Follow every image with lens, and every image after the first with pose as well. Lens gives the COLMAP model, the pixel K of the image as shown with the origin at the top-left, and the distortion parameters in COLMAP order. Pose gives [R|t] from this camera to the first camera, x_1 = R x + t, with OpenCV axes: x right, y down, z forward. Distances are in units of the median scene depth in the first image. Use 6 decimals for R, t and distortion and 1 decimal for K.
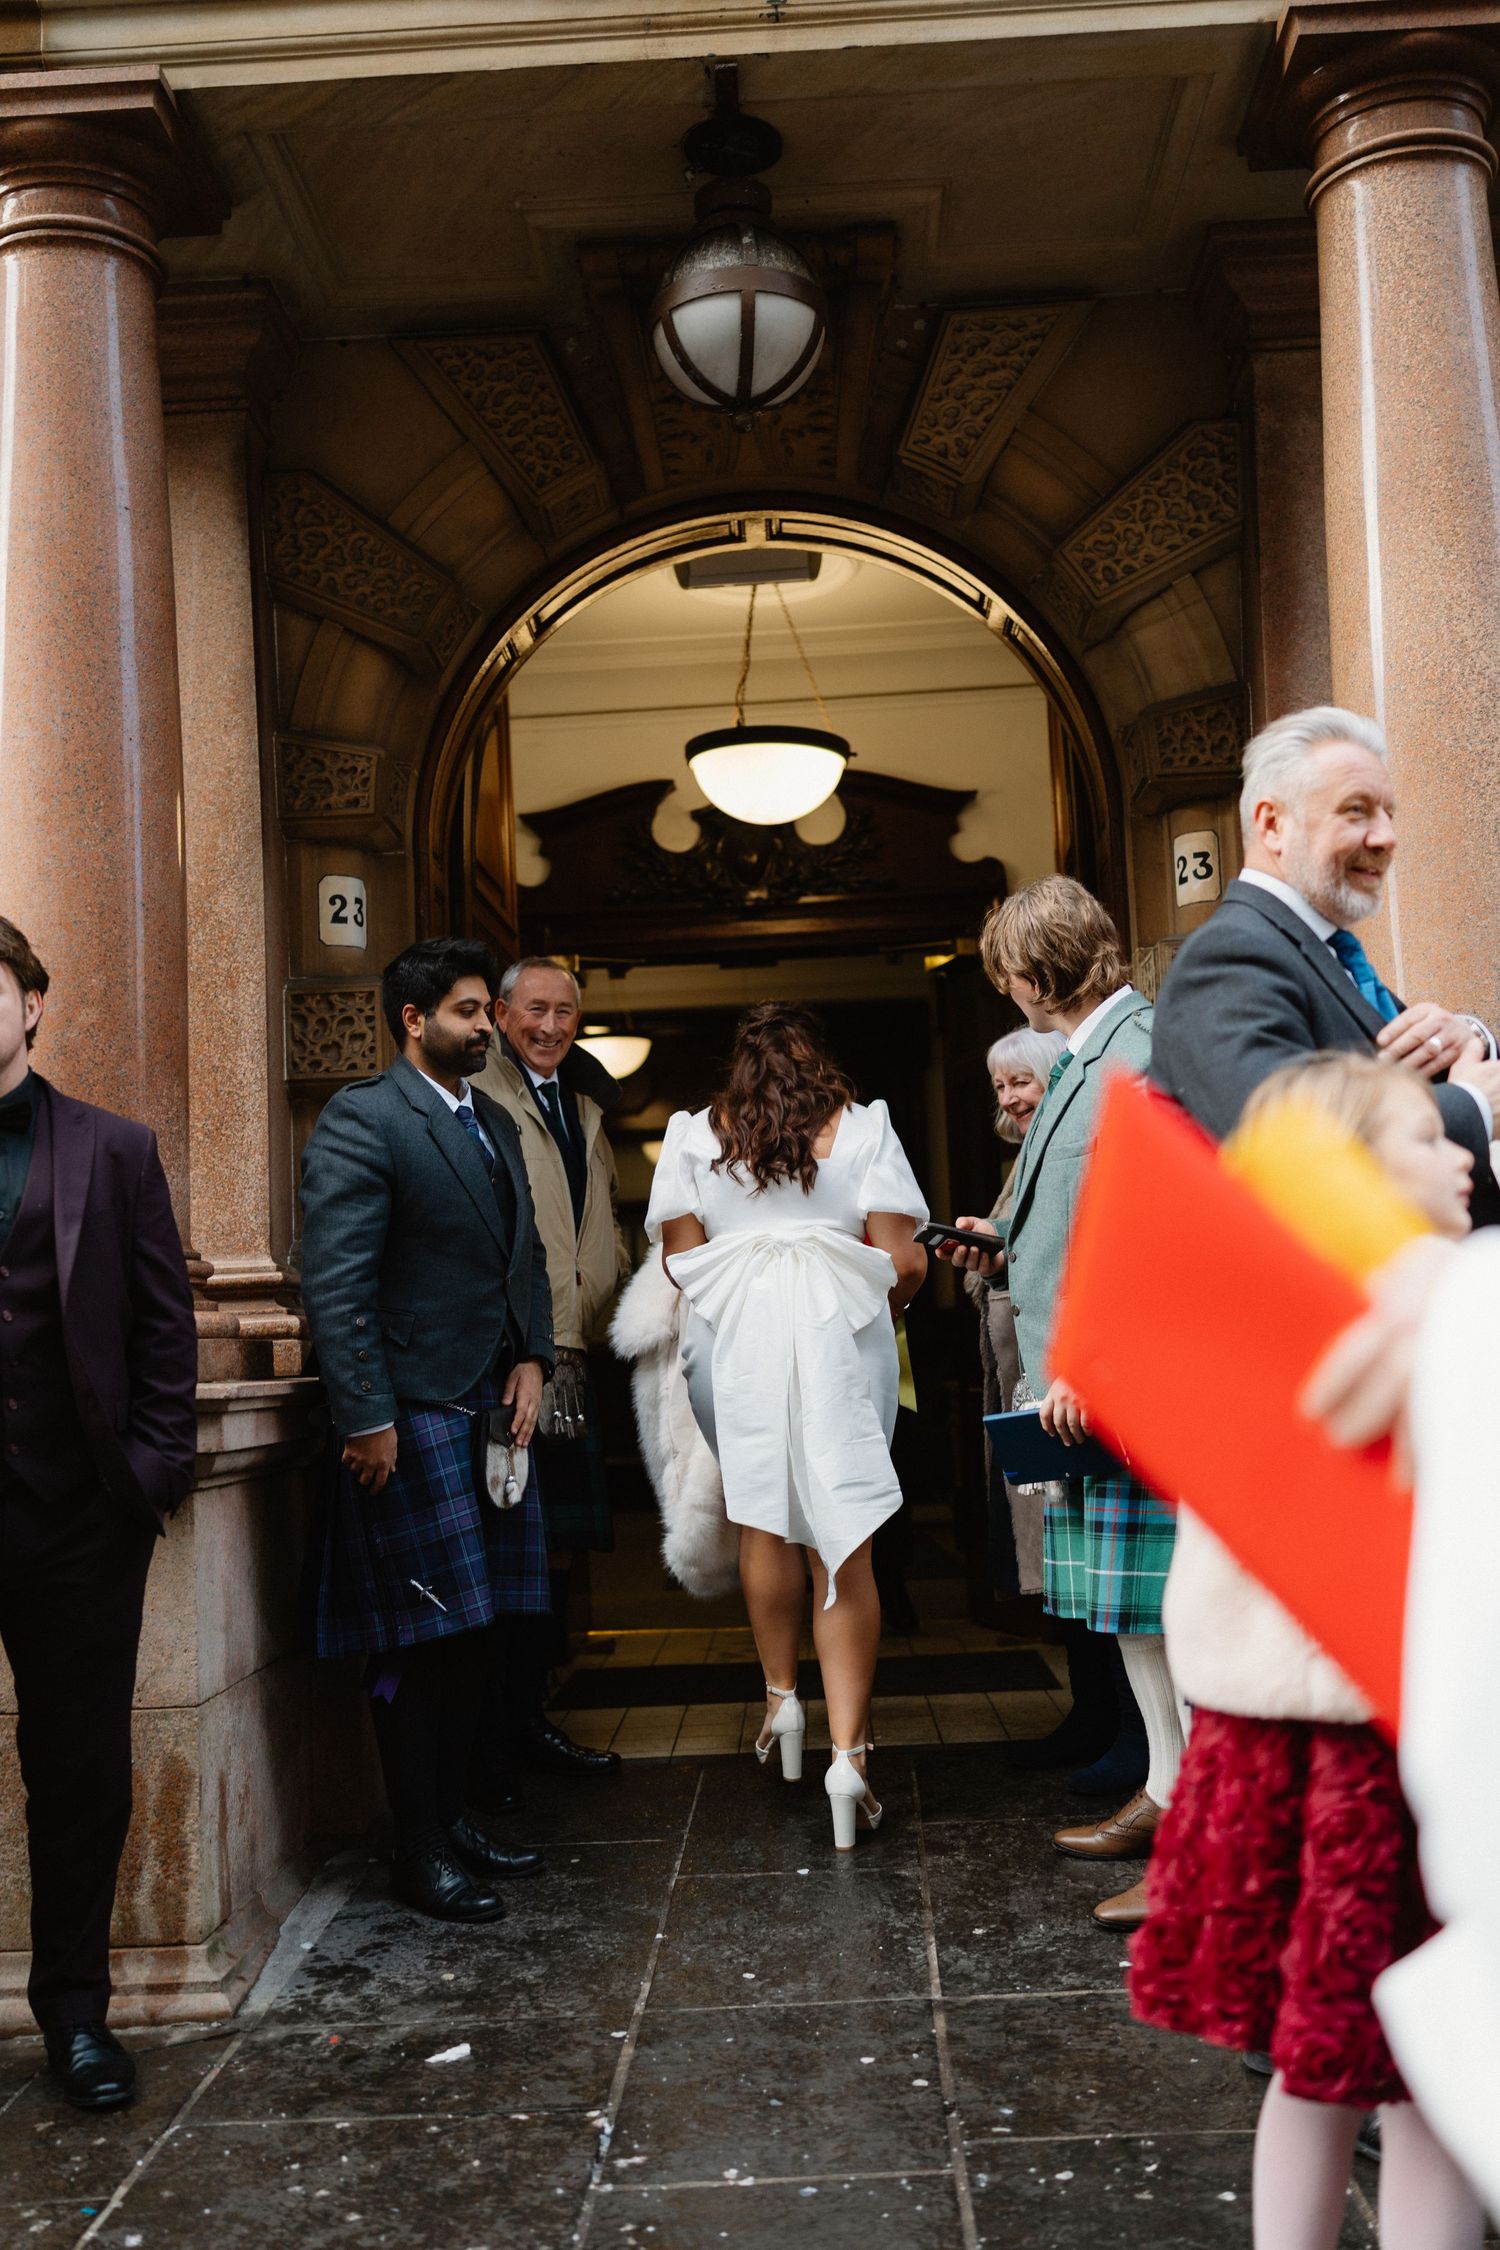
lens RADIAL K [[2135.4, 0, 752.9], [0, 2135.4, 1145.5], [0, 0, 1]] dist [0.007830, -0.015048]
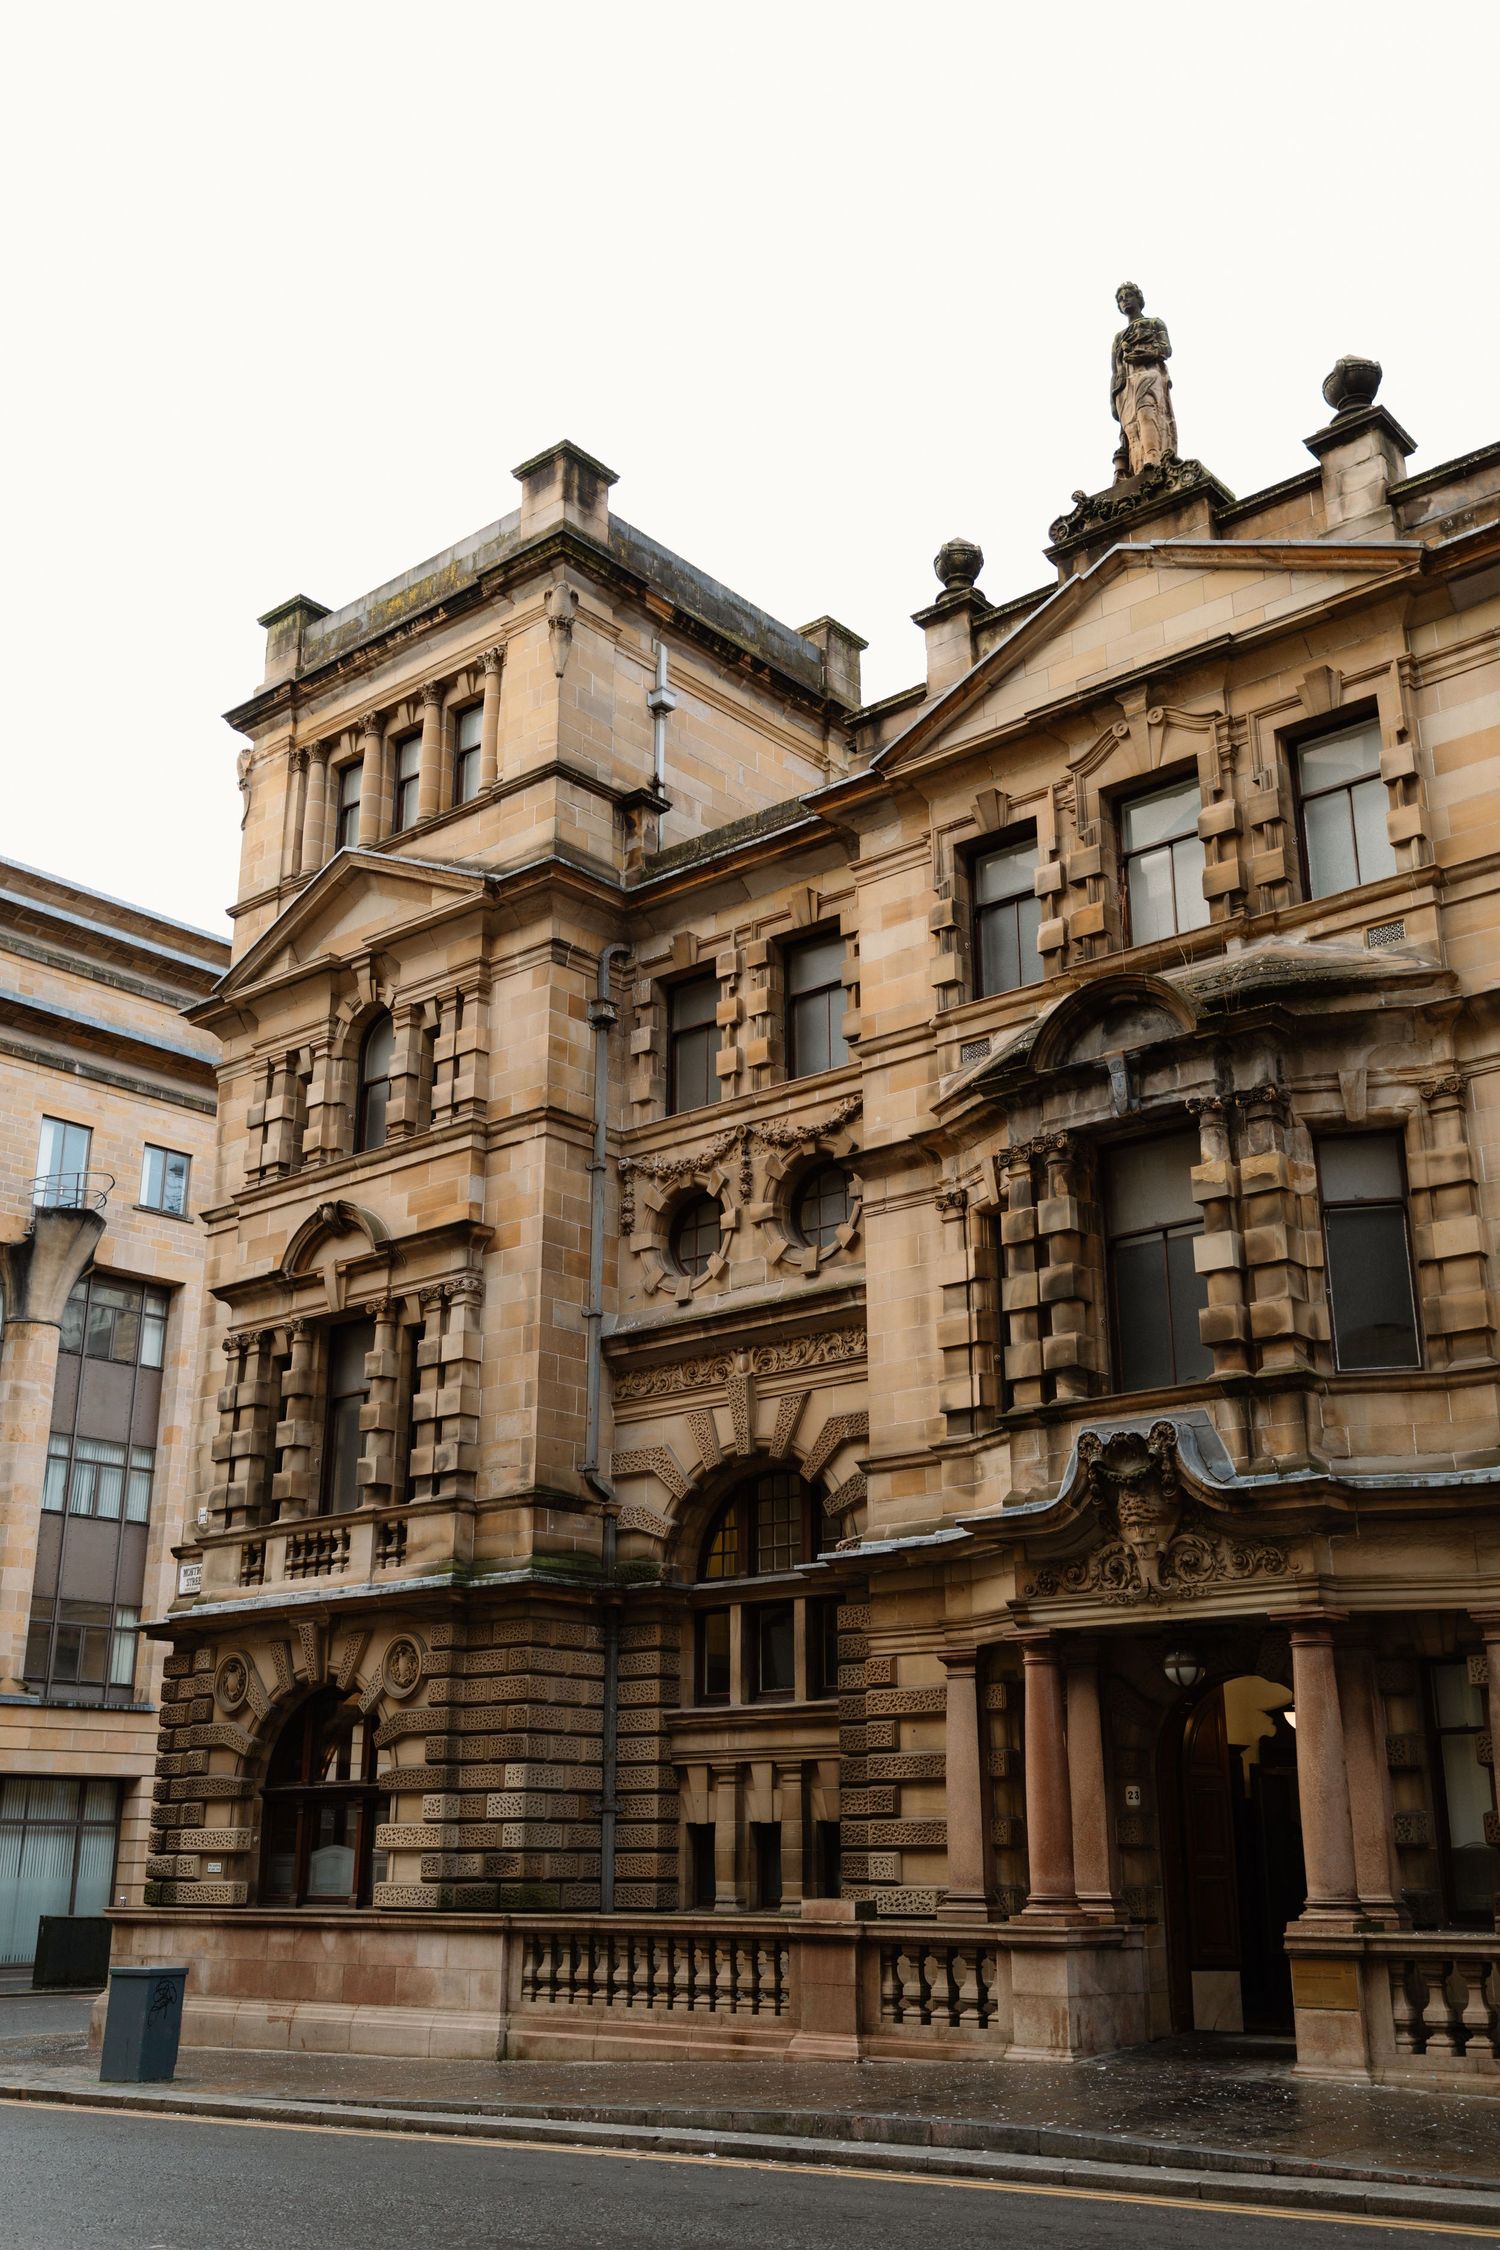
lens RADIAL K [[2135.4, 0, 752.9], [0, 2135.4, 1145.5], [0, 0, 1]] dist [0.007830, -0.015048]
pose [[0.782736, -0.154784, -0.602799, 2.431438], [0.014907, 0.972963, -0.230478, -0.513323], [0.622175, 0.171417, 0.763881, -3.499325]]
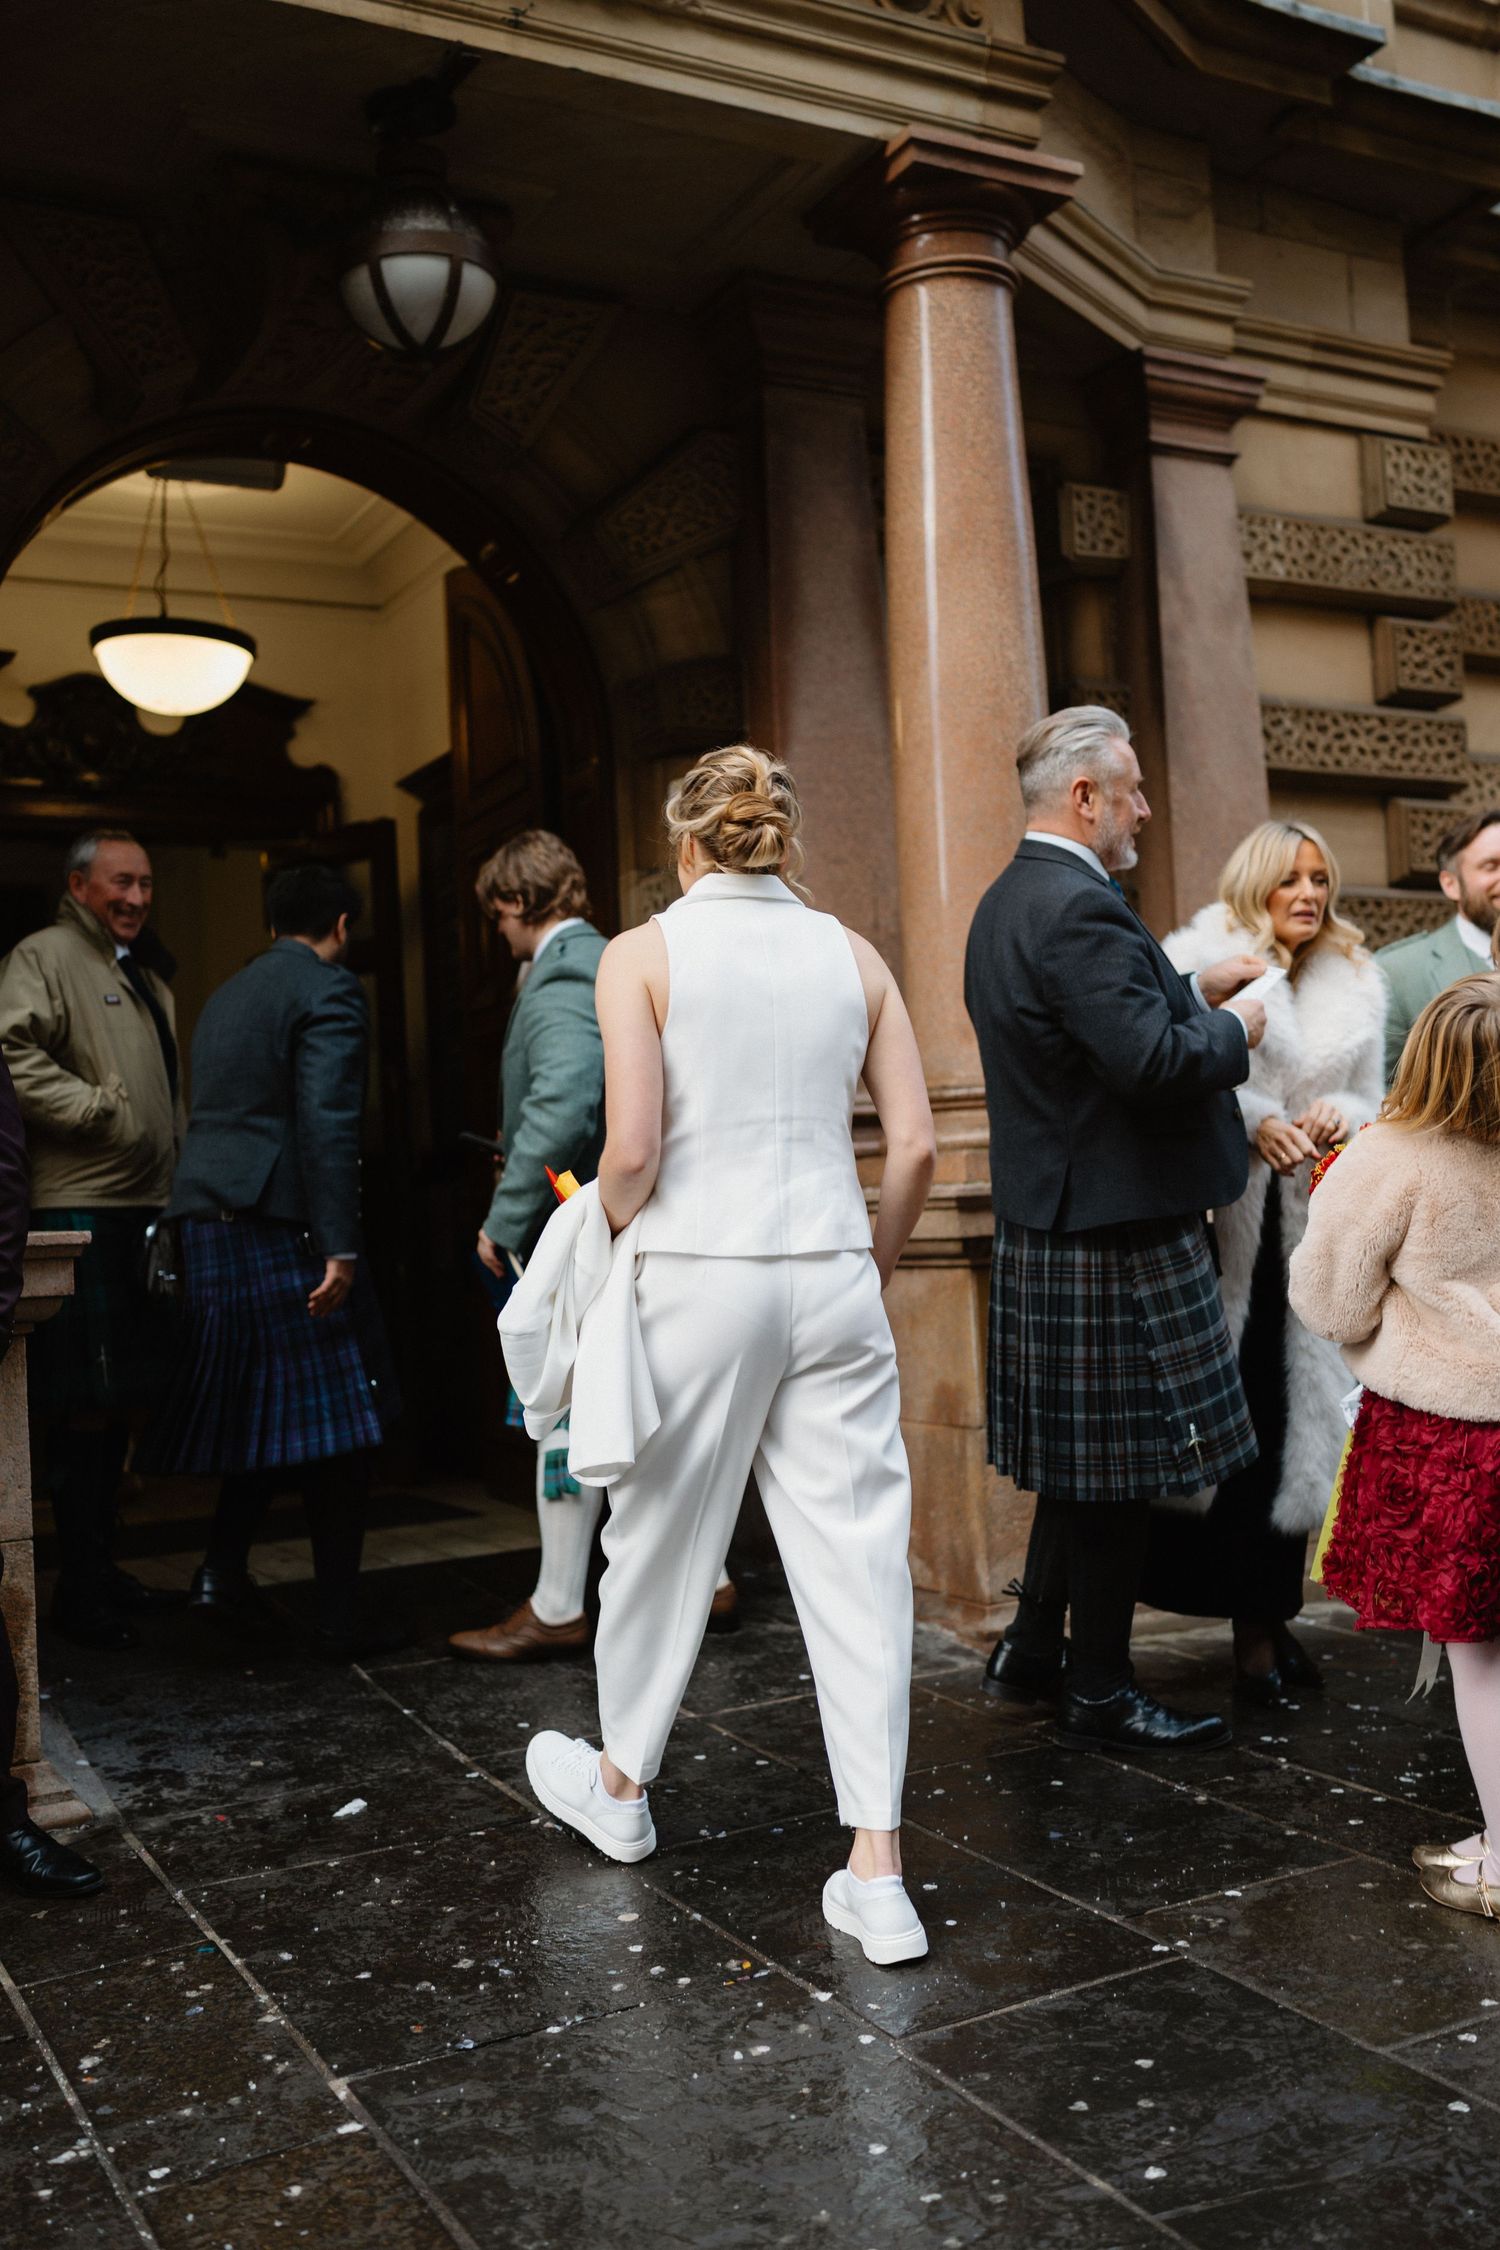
lens RADIAL K [[2135.4, 0, 752.9], [0, 2135.4, 1145.5], [0, 0, 1]] dist [0.007830, -0.015048]
pose [[0.861447, 0.015256, 0.507619, -0.498850], [-0.036849, 0.998792, 0.032516, 0.024358], [-0.506509, -0.046716, 0.860968, -0.069263]]
